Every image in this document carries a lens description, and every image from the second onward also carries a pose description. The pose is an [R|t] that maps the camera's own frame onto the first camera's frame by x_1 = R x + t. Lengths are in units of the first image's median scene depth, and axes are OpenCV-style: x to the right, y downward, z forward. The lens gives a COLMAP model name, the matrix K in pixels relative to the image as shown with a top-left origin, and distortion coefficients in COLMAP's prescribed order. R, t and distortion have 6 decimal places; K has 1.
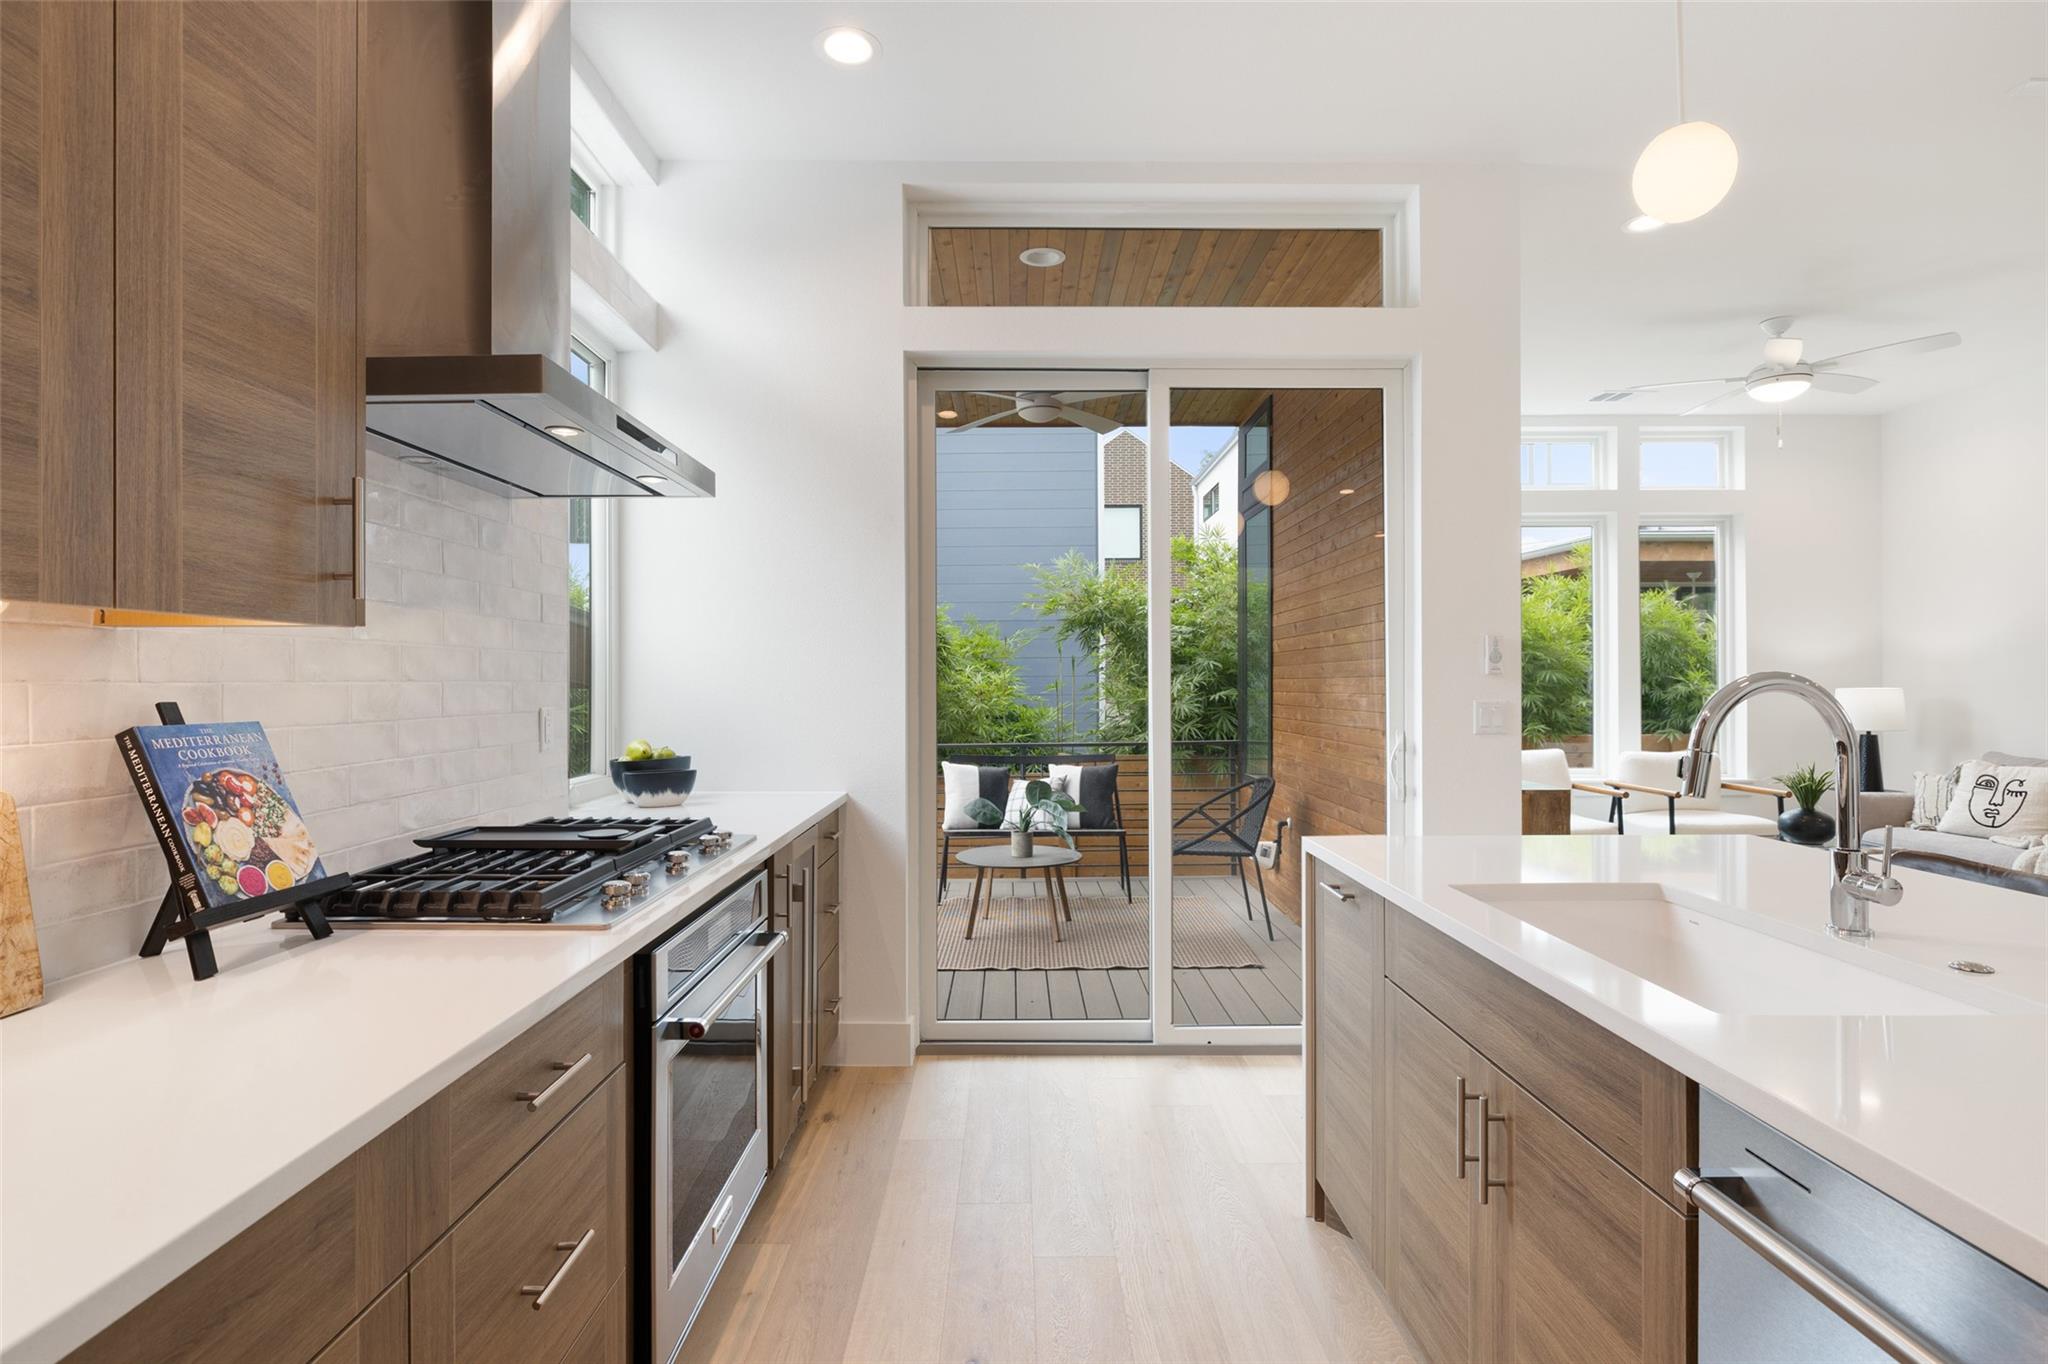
lens RADIAL K [[1025.6, 0, 1033.0], [0, 1025.6, 677.8], [0, 0, 1]] dist [-0.009480, 0.002245]
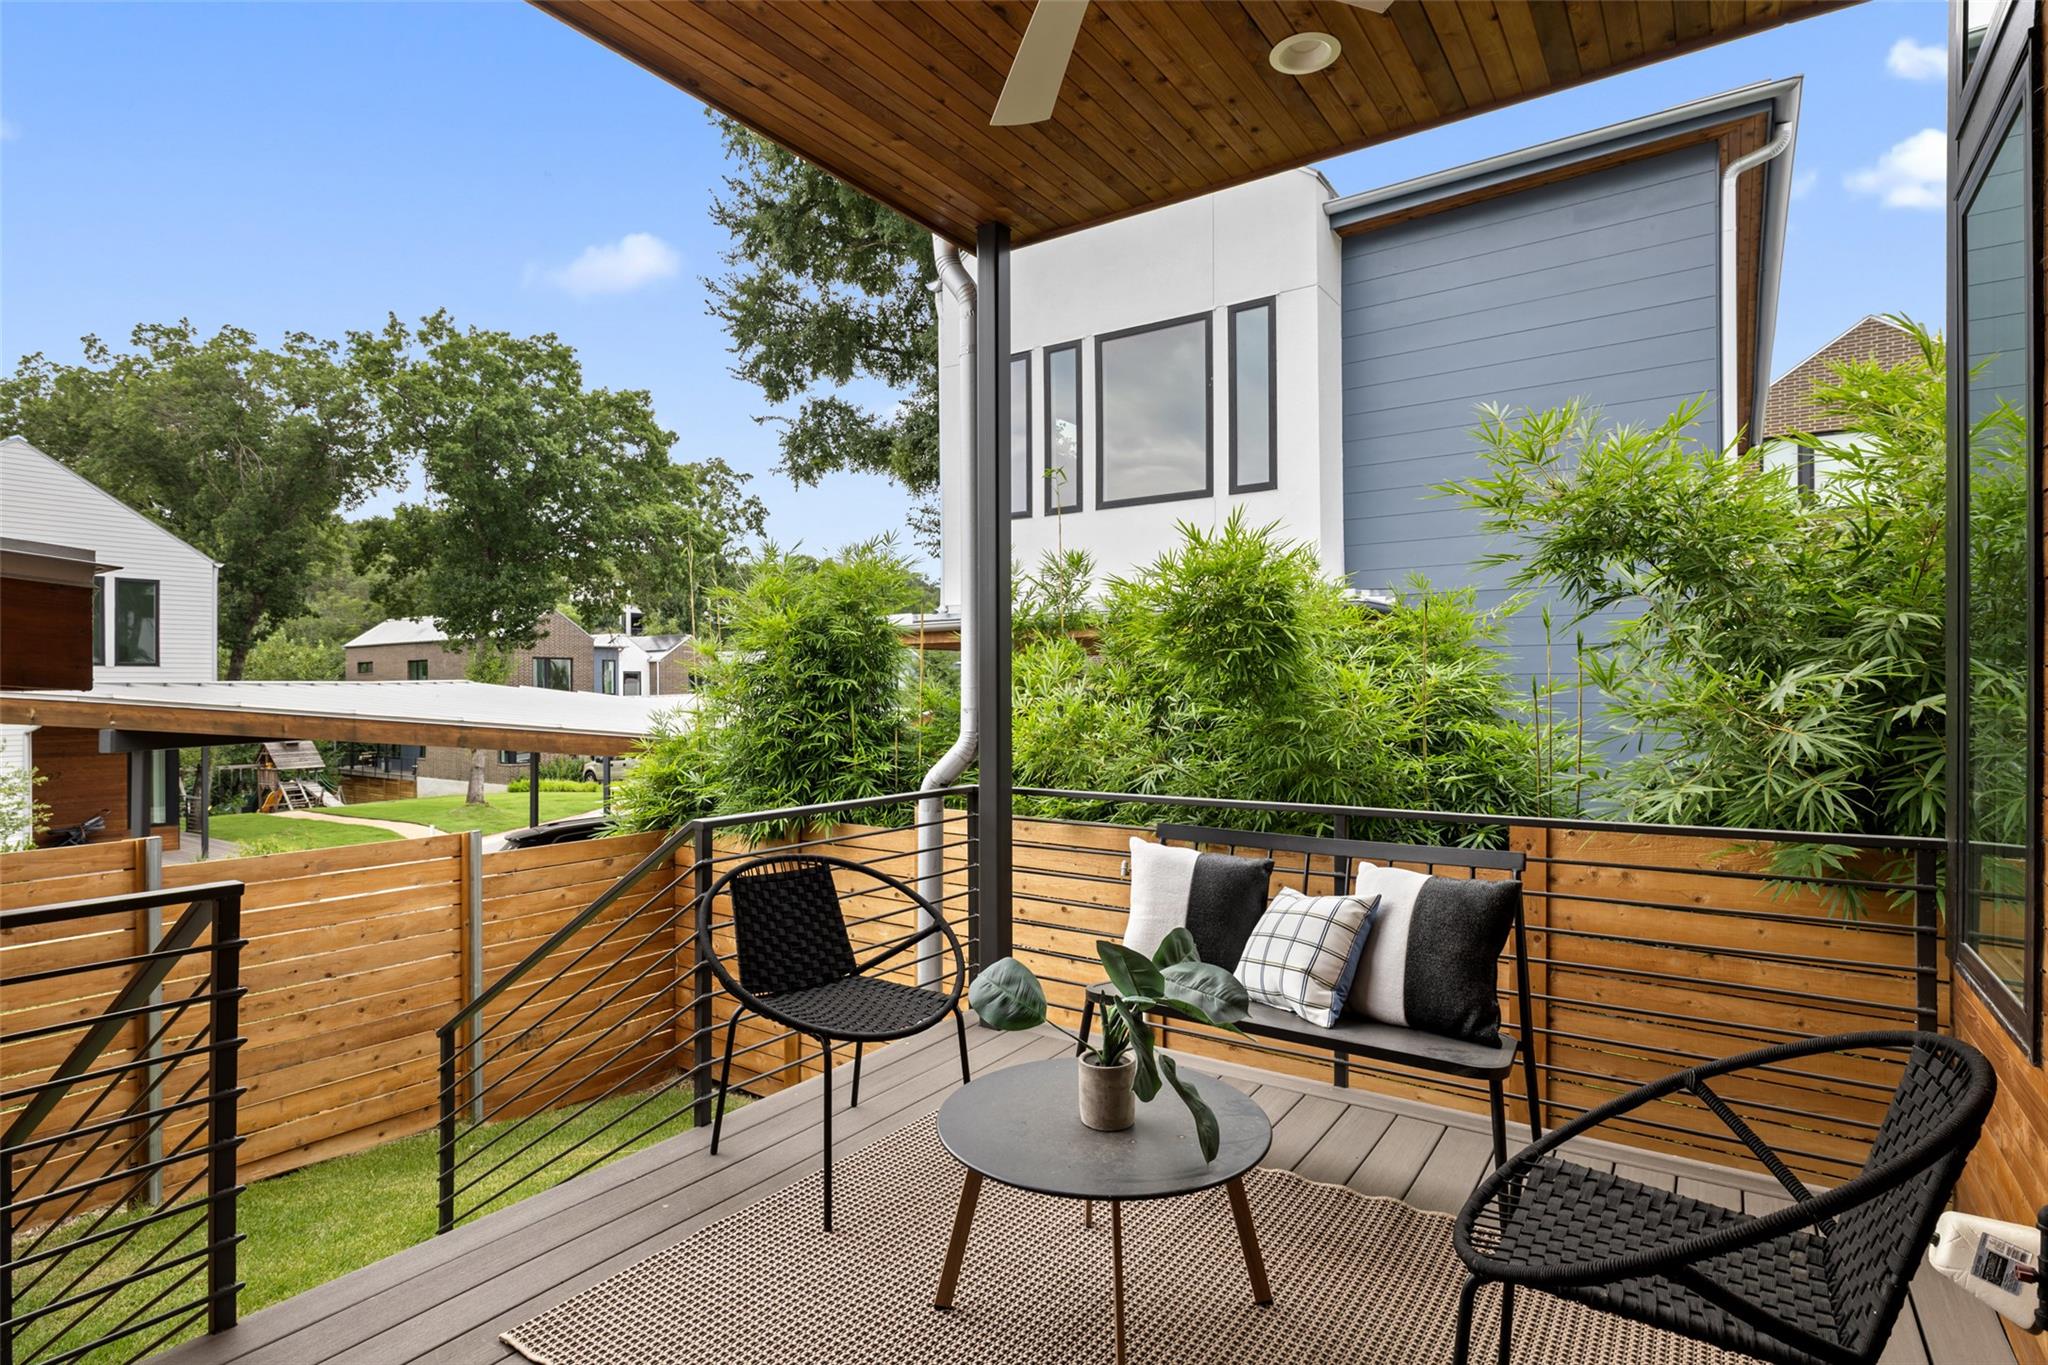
lens RADIAL K [[1025.6, 0, 1027.0], [0, 1025.6, 682.0], [0, 0, 1]] dist [-0.009480, 0.002245]
pose [[0.820591, -0.002686, -0.571509, 0.292608], [0.003427, 0.999994, 0.000222, 0.010455], [0.571505, -0.002141, 0.820595, 1.056775]]
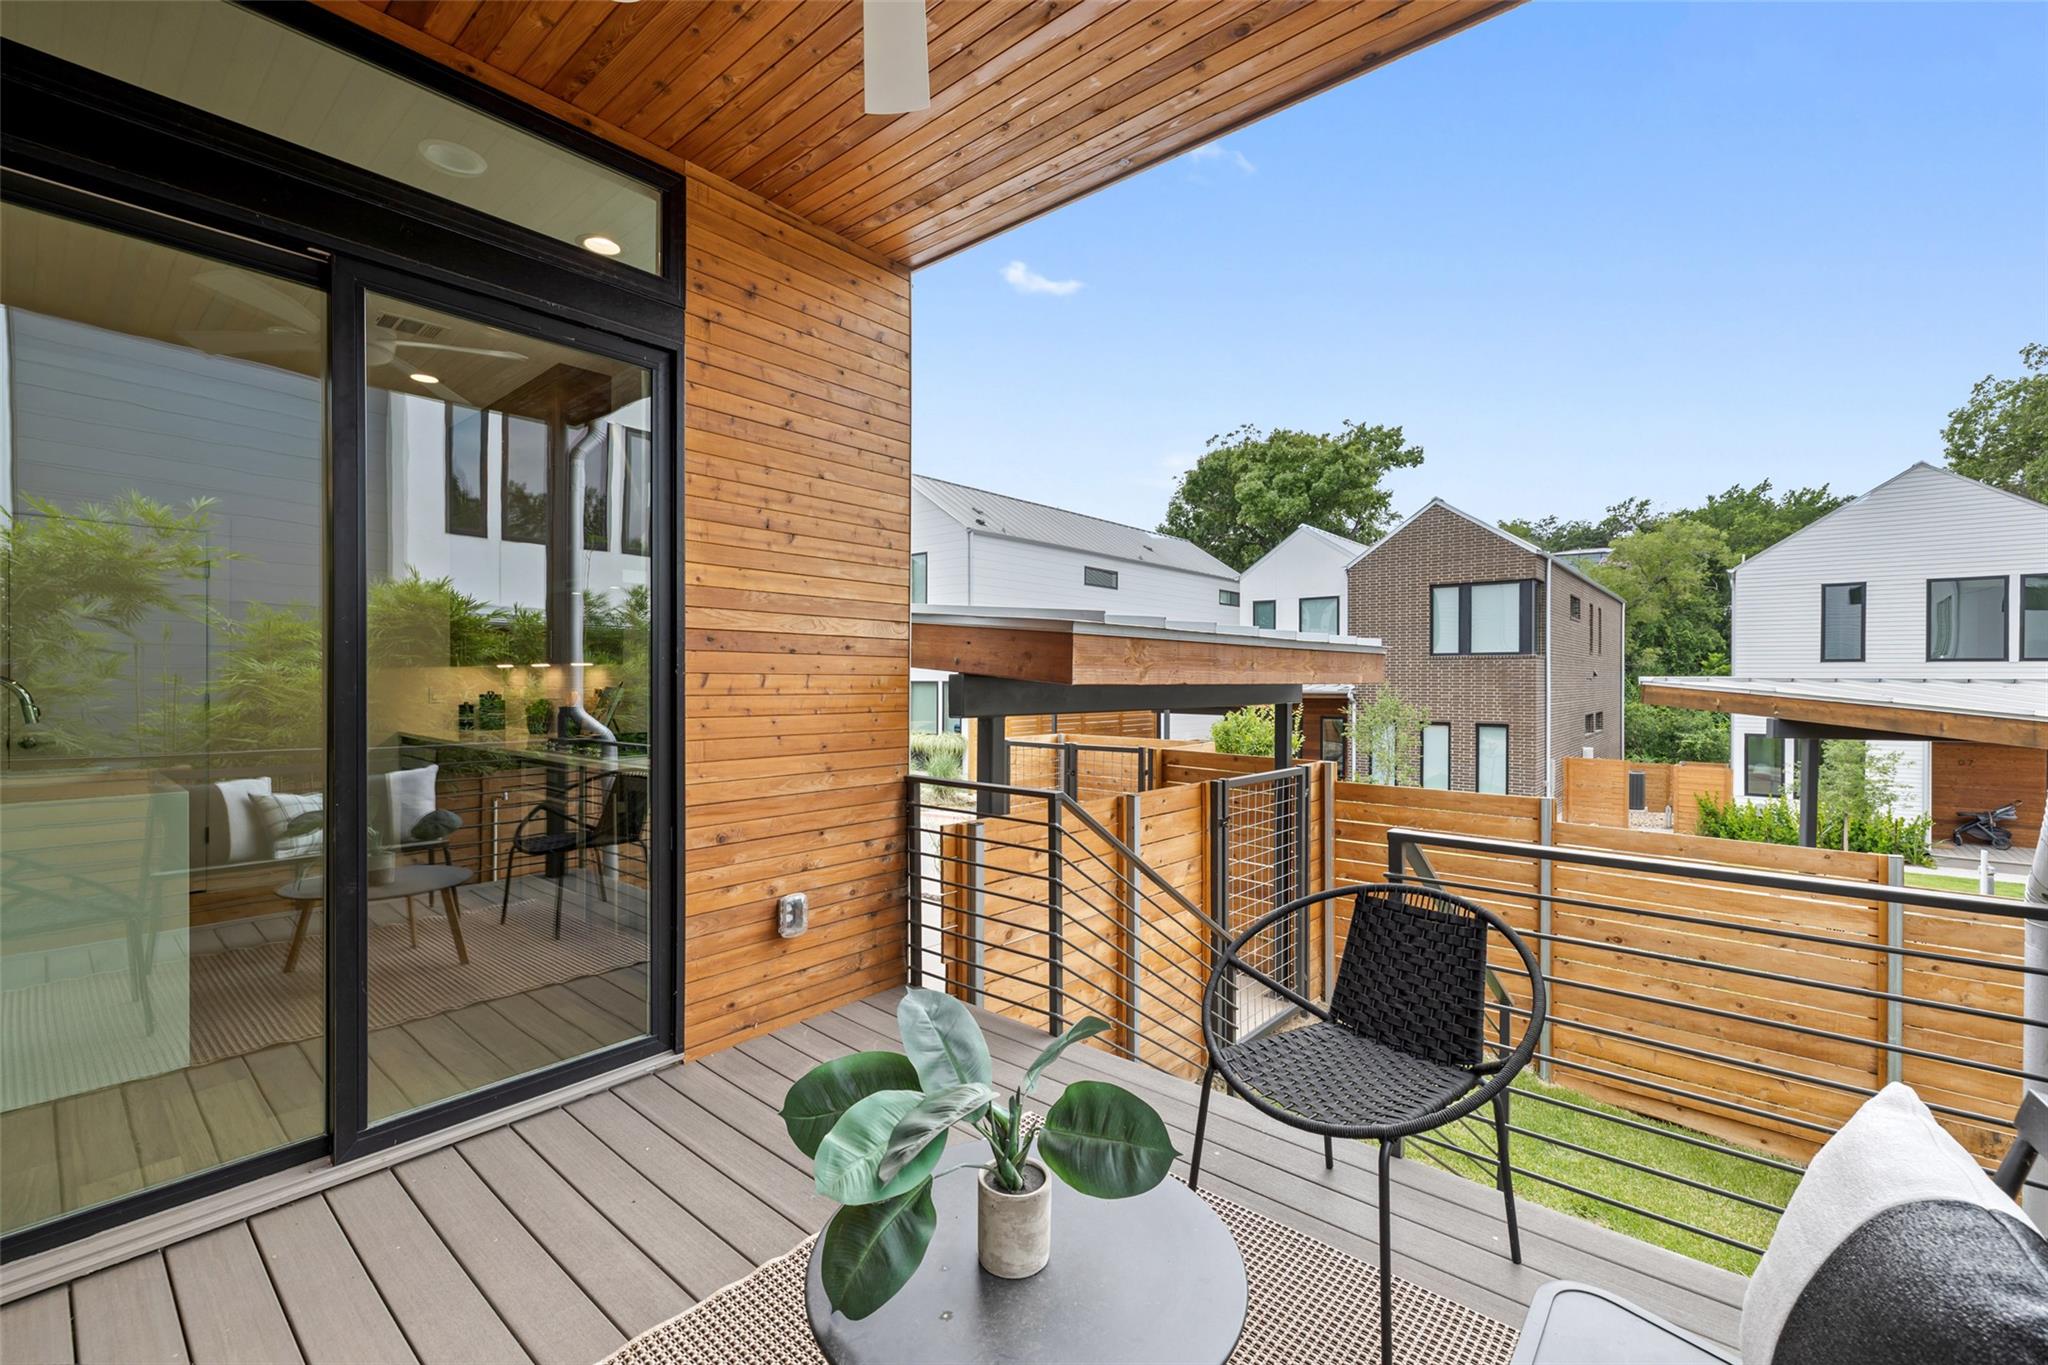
lens RADIAL K [[865.4, 0, 1057.7], [0, 865.4, 678.5], [0, 0, 1]] dist [0.001773, 0.000029]
pose [[-0.657325, -0.001348, -0.753606, 0.254118], [0.000261, 0.999998, -0.002016, 0.009515], [0.753607, -0.001522, -0.657323, 1.862777]]
